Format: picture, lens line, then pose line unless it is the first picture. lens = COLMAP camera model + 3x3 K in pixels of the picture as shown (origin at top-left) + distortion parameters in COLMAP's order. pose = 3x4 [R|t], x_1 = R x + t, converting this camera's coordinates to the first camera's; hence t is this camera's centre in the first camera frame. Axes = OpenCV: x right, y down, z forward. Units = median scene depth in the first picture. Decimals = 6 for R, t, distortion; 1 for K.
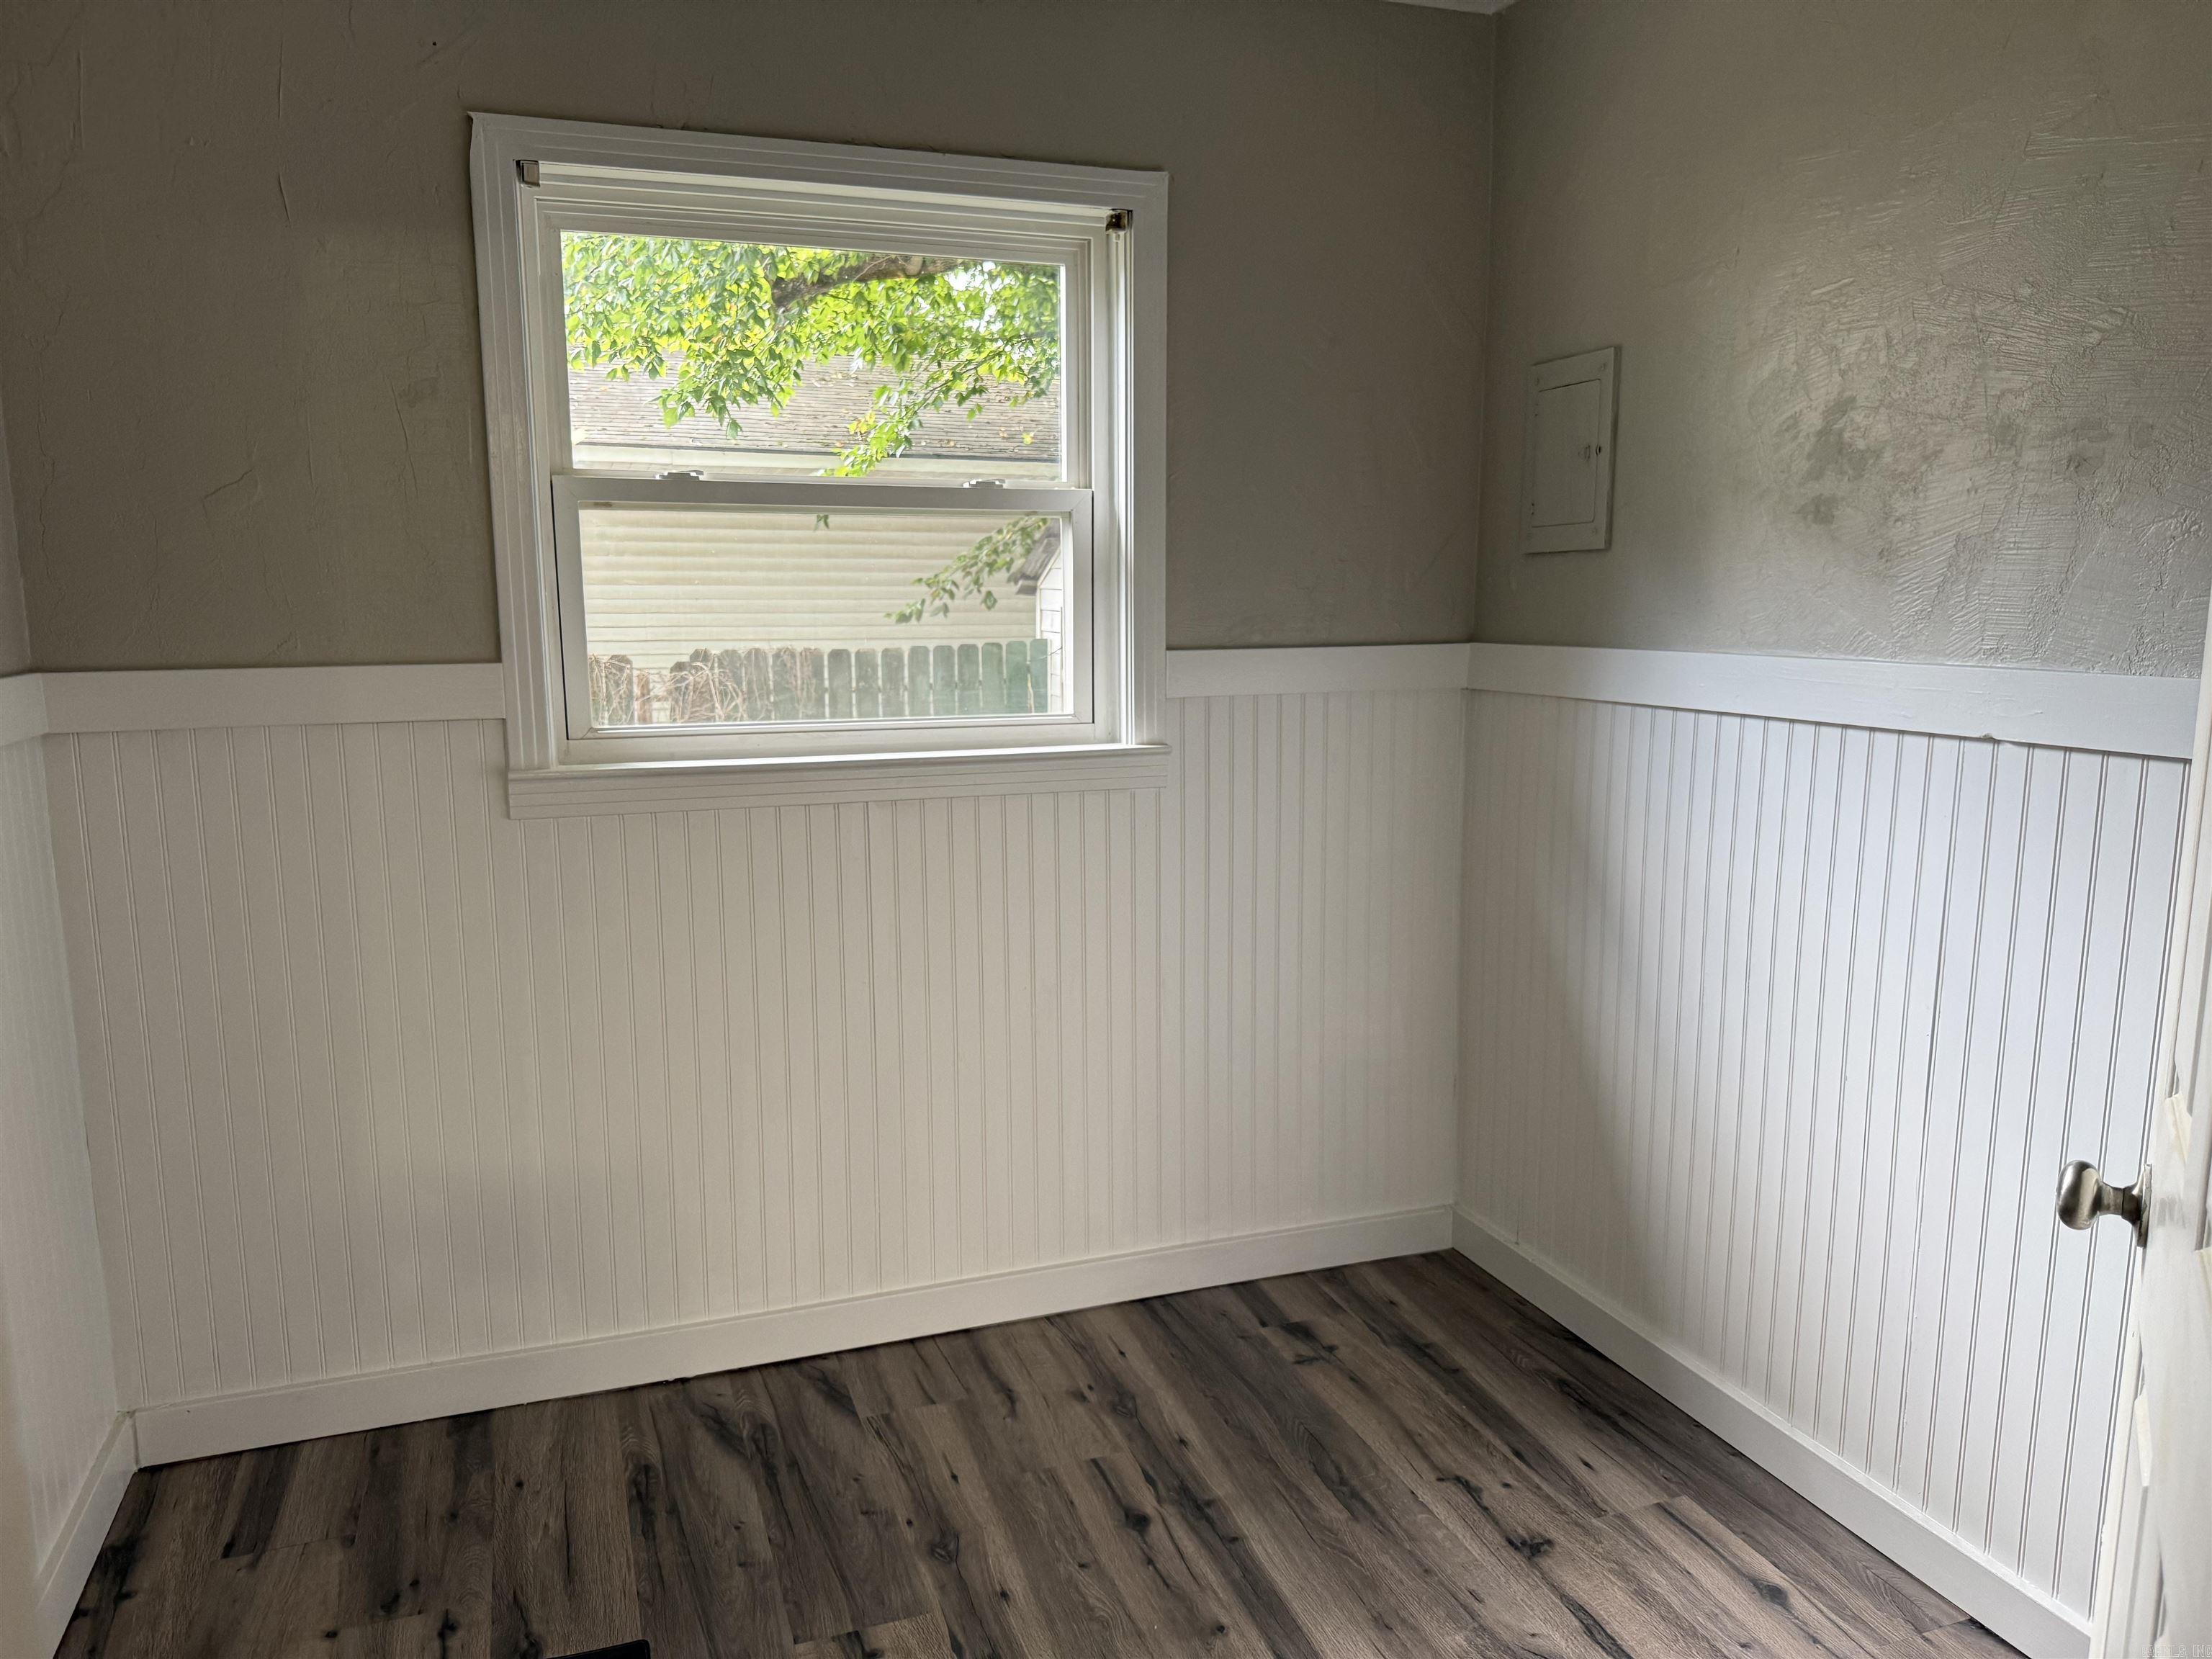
lens RADIAL K [[1570.3, 0, 1094.8], [0, 1570.3, 829.8], [0, 0, 1]] dist [0.121217, -0.195666]
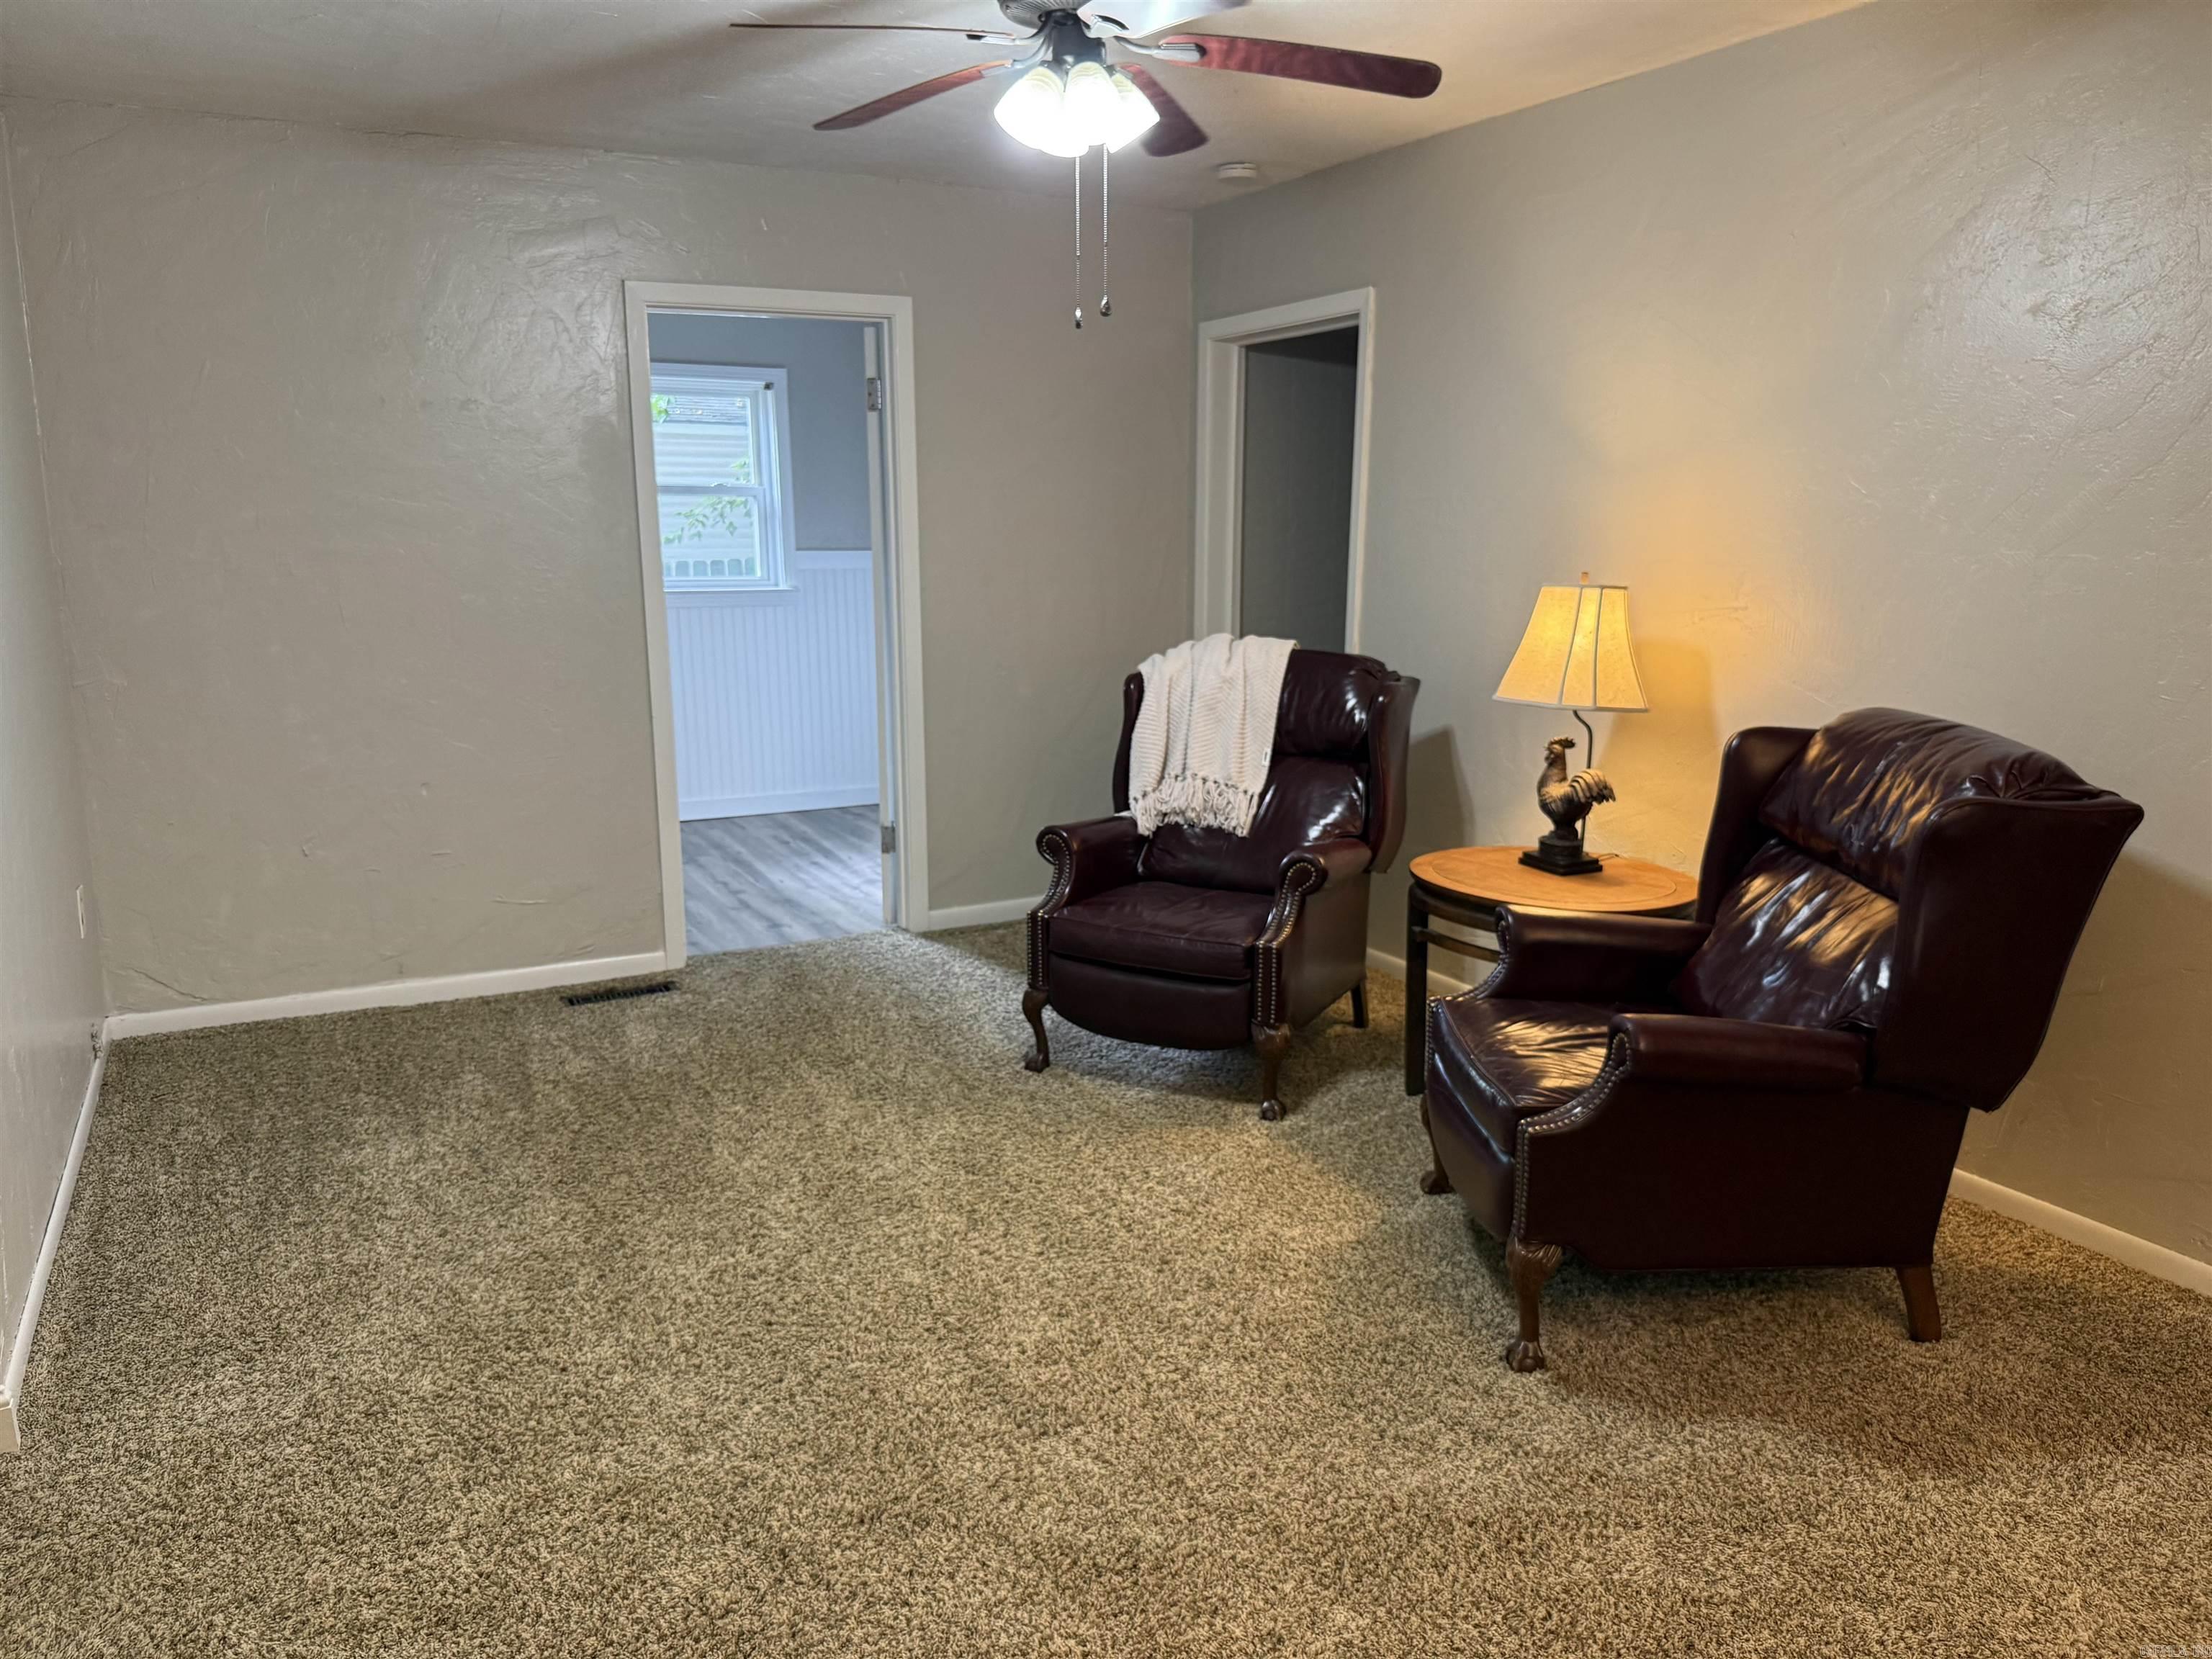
lens RADIAL K [[1570.3, 0, 1094.8], [0, 1570.3, 829.8], [0, 0, 1]] dist [0.121217, -0.195666]
pose [[0.989014, -0.028236, 0.145100, 0.149909], [0.026126, 0.999524, 0.016424, 0.335752], [-0.145494, -0.012452, 0.989281, -1.740446]]
